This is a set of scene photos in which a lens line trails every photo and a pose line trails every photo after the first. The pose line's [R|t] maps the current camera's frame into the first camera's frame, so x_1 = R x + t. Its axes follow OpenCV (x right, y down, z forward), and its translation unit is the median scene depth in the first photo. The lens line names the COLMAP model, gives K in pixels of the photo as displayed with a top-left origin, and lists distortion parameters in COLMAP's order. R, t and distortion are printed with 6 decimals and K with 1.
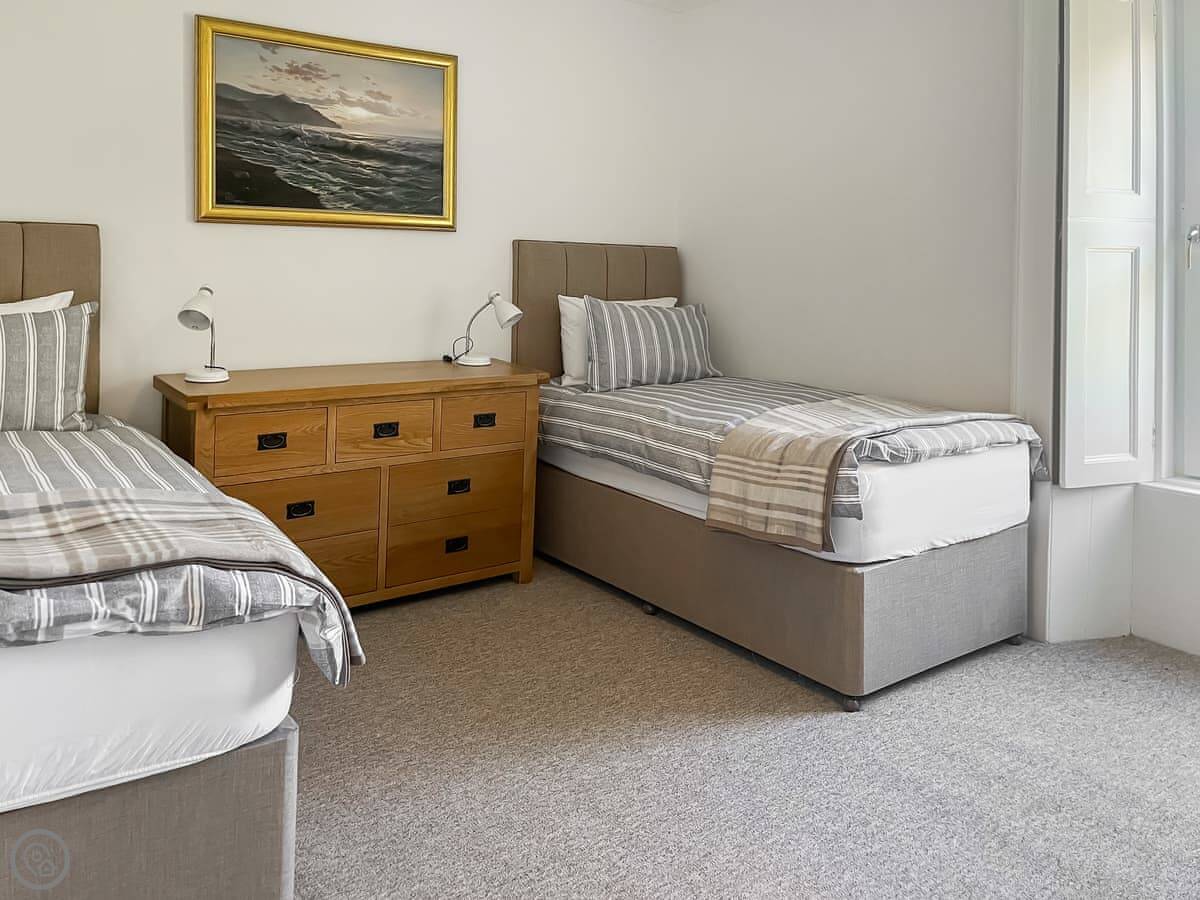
lens RADIAL K [[957.4, 0, 599.3], [0, 957.4, 418.4], [0, 0, 1]] dist [0.007165, 0.004501]
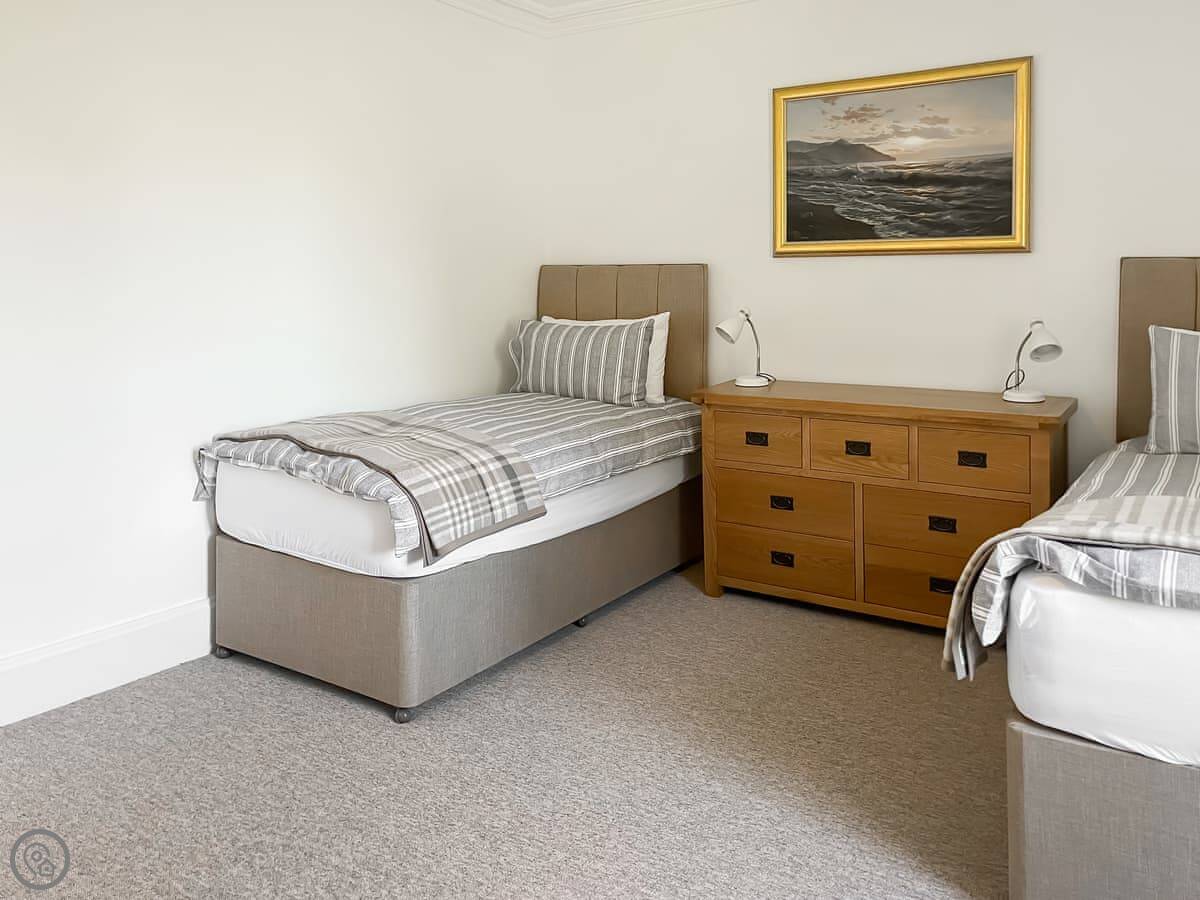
lens RADIAL K [[907.4, 0, 600.0], [0, 907.4, 450.0], [0, 0, 1]] dist [0.000443, 0.008227]
pose [[0.345142, 0.148496, -0.926729, 0.595319], [-0.144873, 0.983999, 0.103718, -0.047799], [0.927302, 0.098460, 0.361132, 0.379306]]
